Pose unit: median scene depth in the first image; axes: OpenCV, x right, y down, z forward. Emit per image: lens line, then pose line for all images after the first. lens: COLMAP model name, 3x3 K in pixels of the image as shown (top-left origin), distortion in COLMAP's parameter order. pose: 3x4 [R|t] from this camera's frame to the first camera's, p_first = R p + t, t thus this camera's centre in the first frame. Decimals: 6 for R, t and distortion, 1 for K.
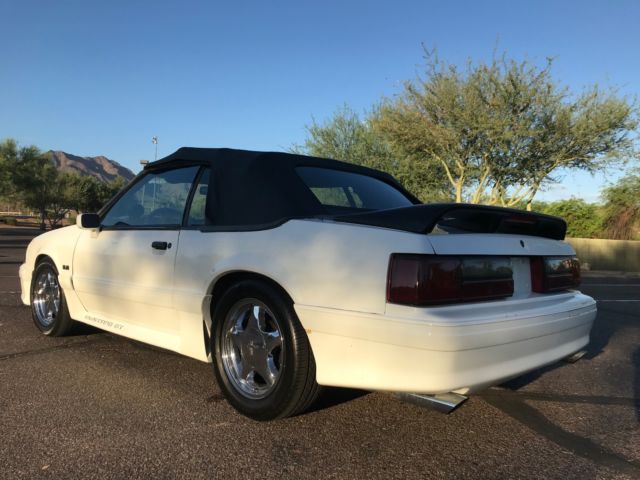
lens RADIAL K [[535.3, 0, 326.0], [0, 535.3, 239.2], [0, 0, 1]] dist [0.003113, 0.002650]
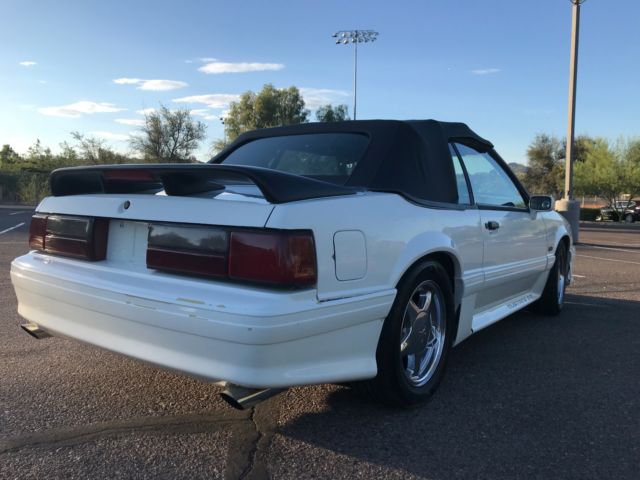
lens RADIAL K [[532.3, 0, 320.0], [0, 532.3, 240.0], [0, 0, 1]] dist [0.007801, 0.001587]
pose [[0.134893, 0.038177, -0.990124, 0.112535], [-0.022893, 0.999111, 0.035405, 0.002426], [0.990596, 0.017891, 0.135647, 0.107691]]
